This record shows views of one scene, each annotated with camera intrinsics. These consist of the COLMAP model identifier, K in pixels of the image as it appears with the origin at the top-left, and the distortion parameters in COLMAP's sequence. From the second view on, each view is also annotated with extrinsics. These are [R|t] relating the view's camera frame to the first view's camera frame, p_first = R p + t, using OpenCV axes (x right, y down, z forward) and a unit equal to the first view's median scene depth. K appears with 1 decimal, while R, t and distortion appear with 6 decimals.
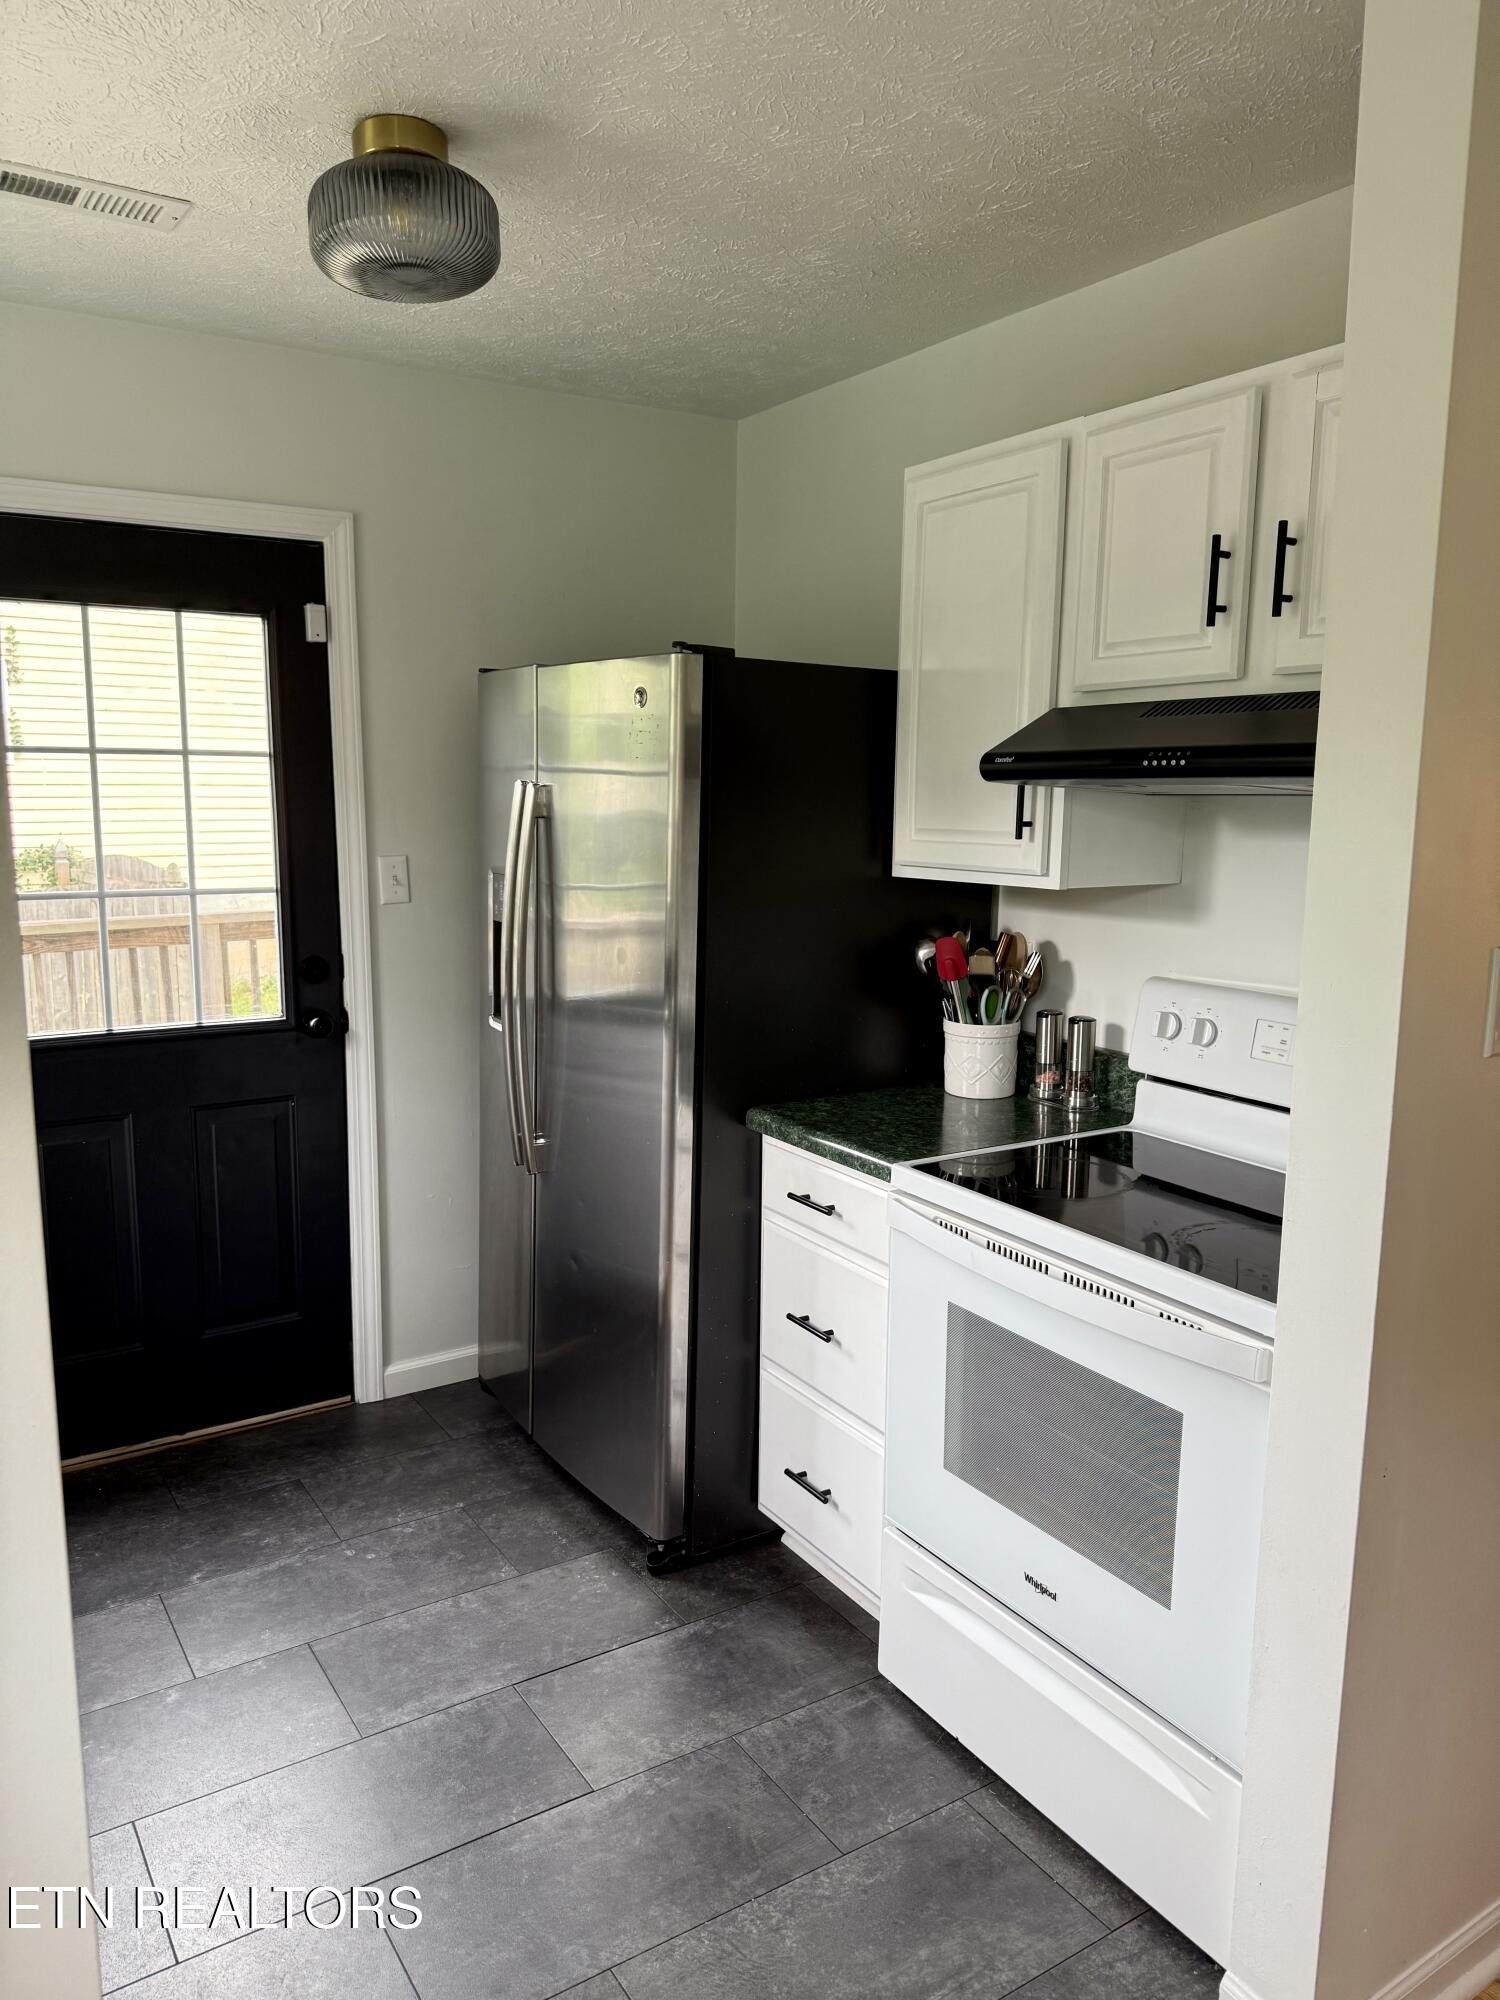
lens RADIAL K [[1416.9, 0, 721.4], [0, 1416.9, 1000.7], [0, 0, 1]] dist [0.041917, -0.033072]
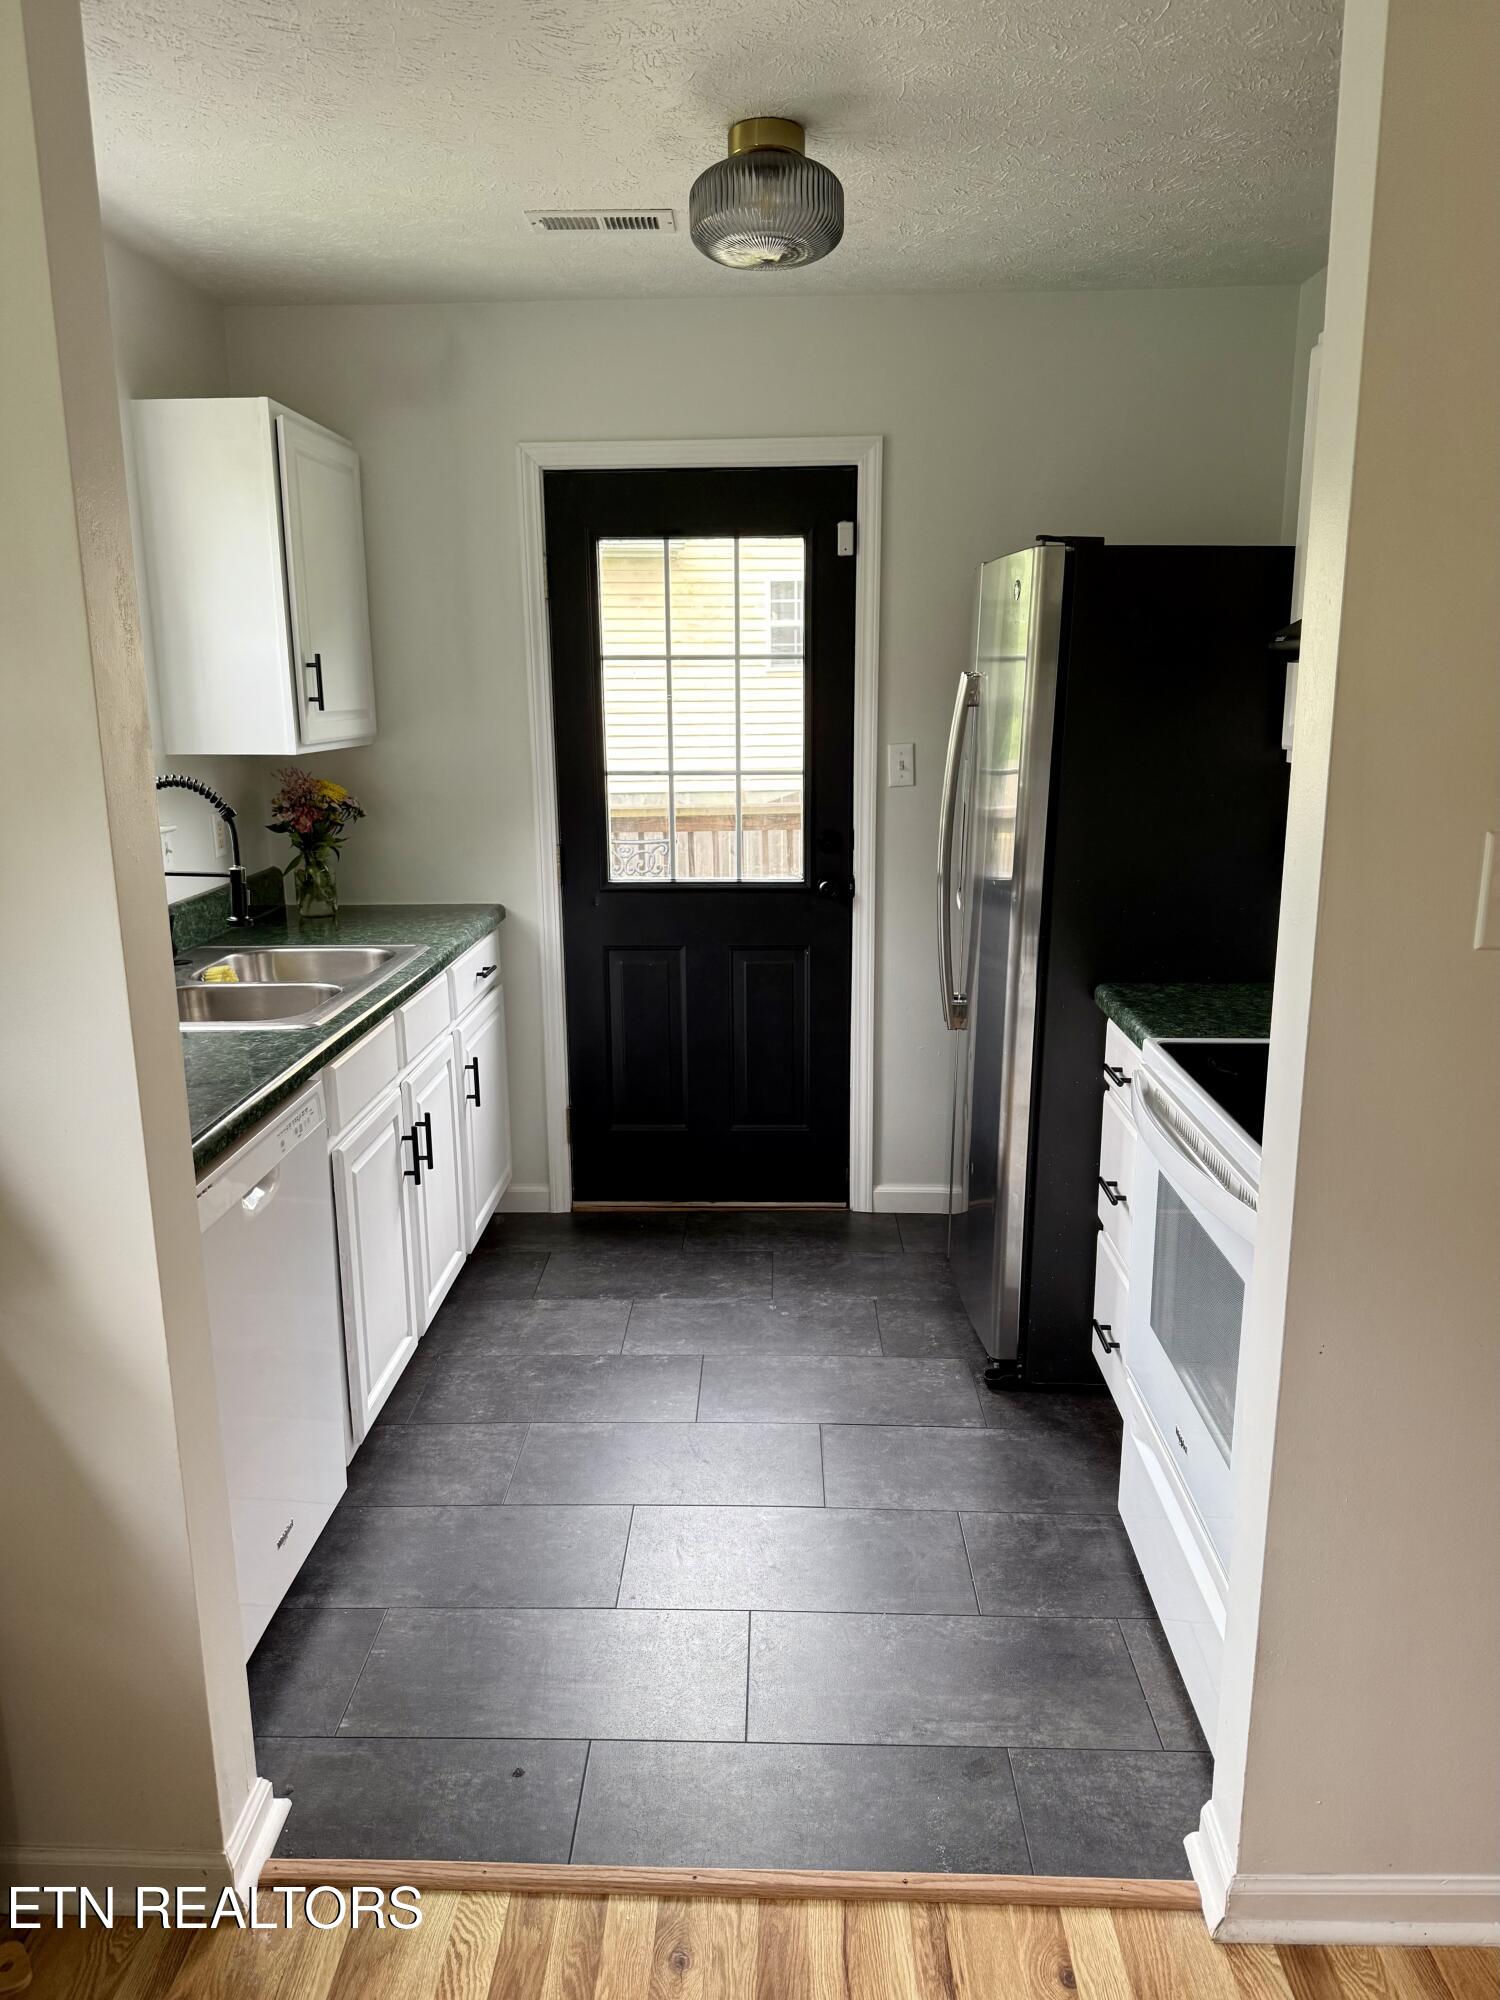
lens RADIAL K [[1403.1, 0, 730.7], [0, 1403.1, 1016.2], [0, 0, 1]] dist [0.108550, -0.187420]
pose [[0.824067, 0.113304, -0.555046, 0.332736], [-0.069089, 0.992581, 0.100045, 0.012239], [0.562264, -0.044096, 0.825782, -0.023292]]
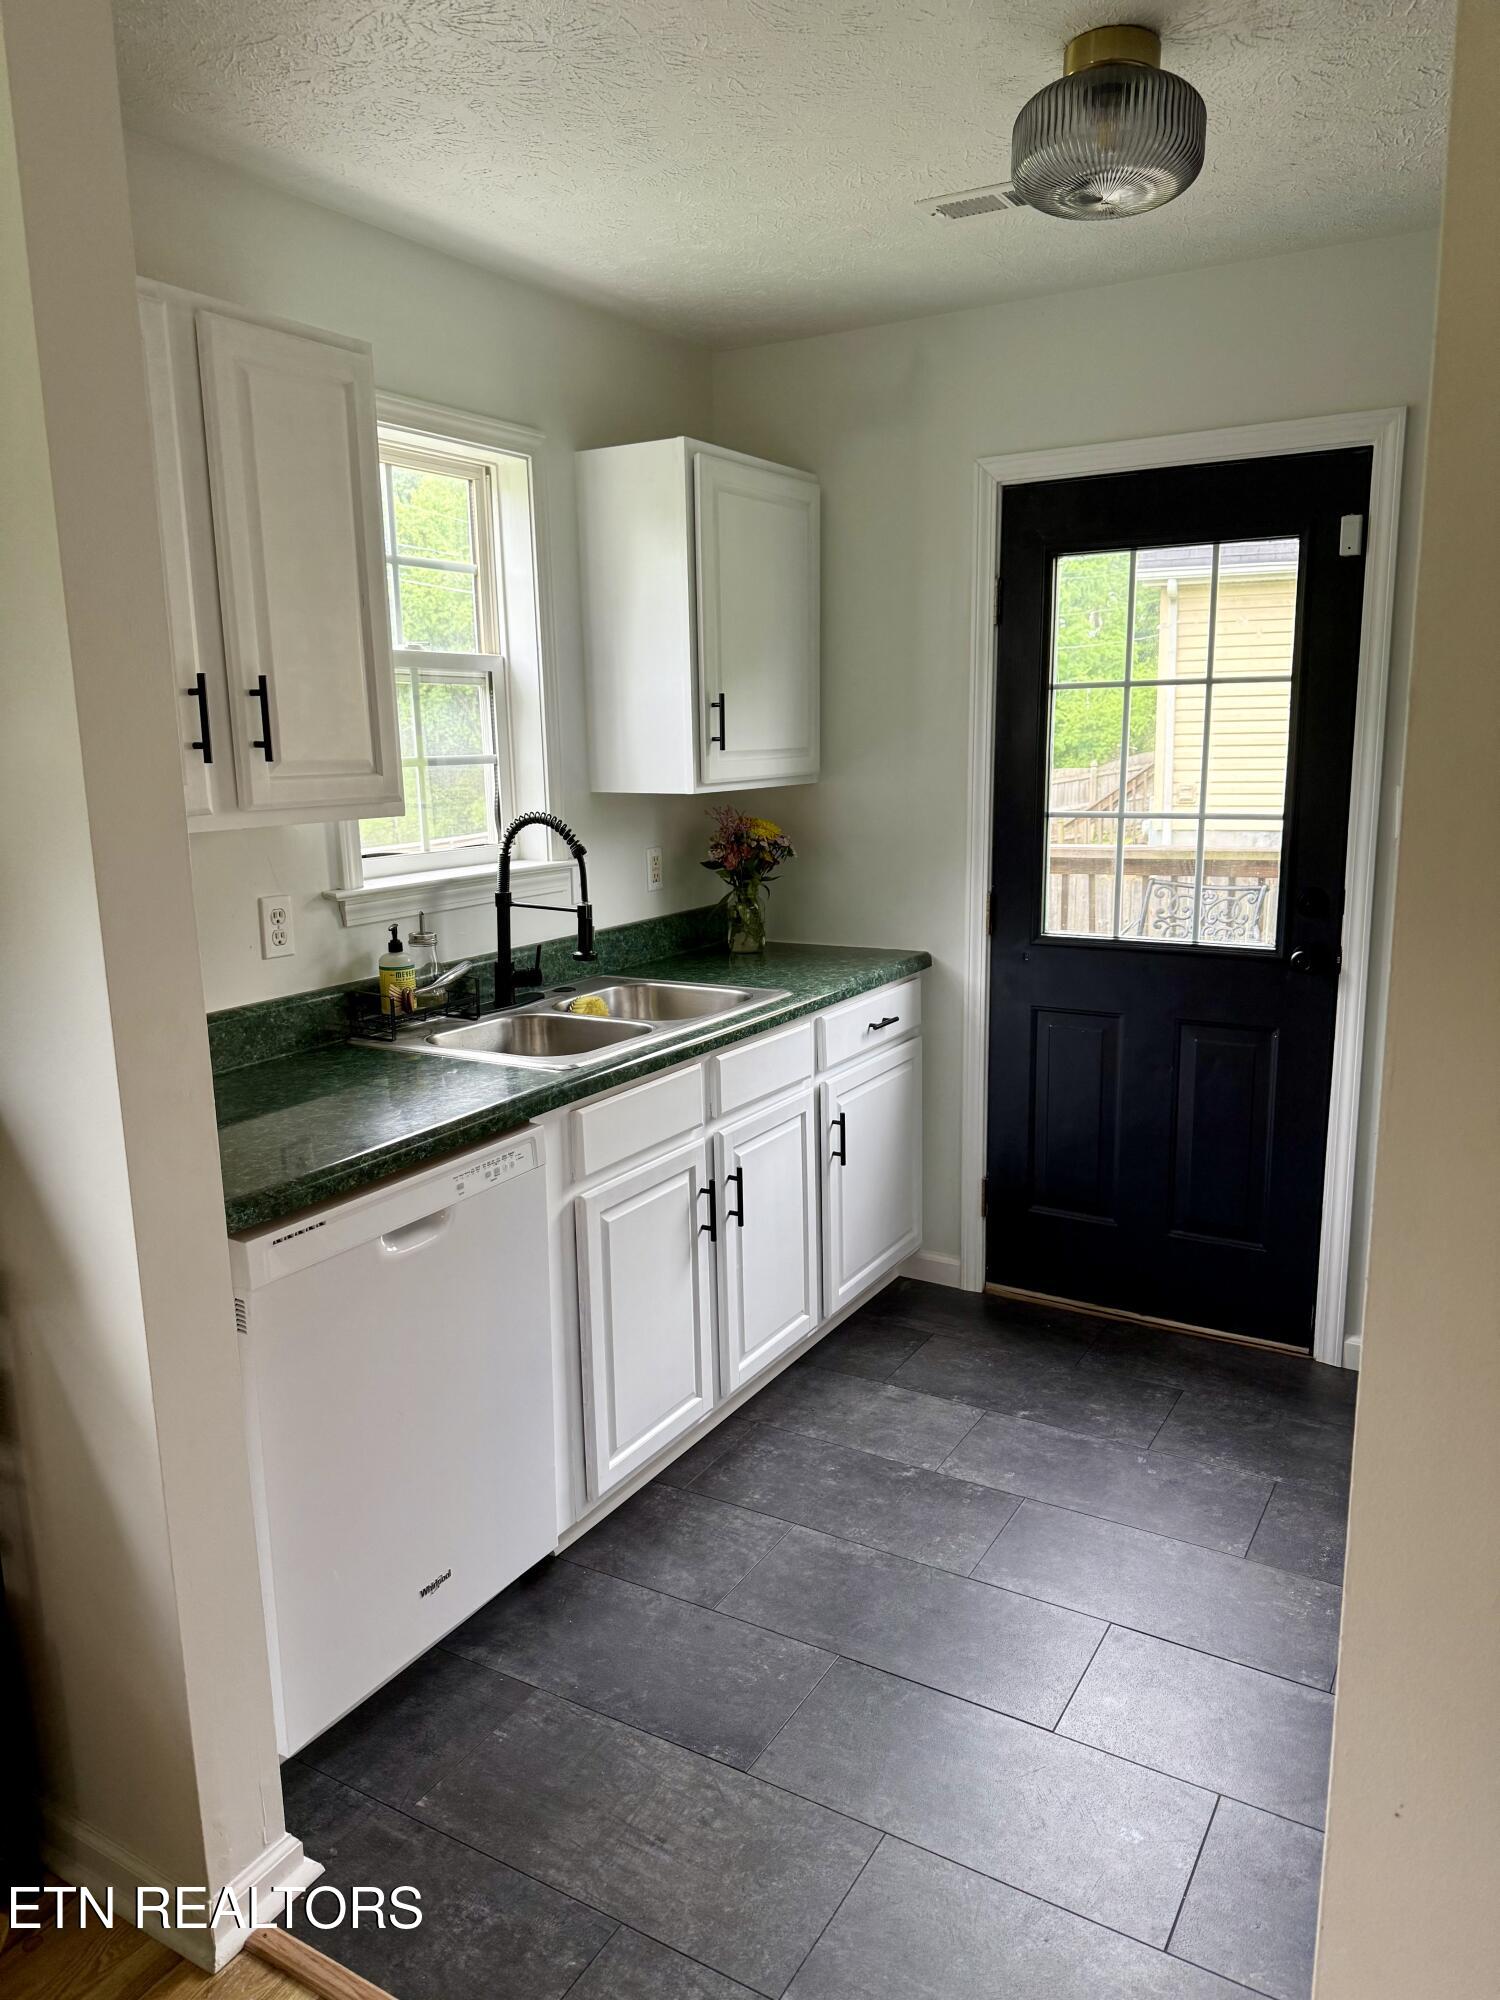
lens RADIAL K [[1382.4, 0, 737.2], [0, 1382.4, 1006.5], [0, 0, 1]] dist [0.191317, -0.405885]
pose [[0.443458, 0.159274, -0.882030, 0.419810], [-0.113101, 0.986162, 0.121214, -0.025891], [0.889131, 0.046006, 0.455335, 0.236813]]
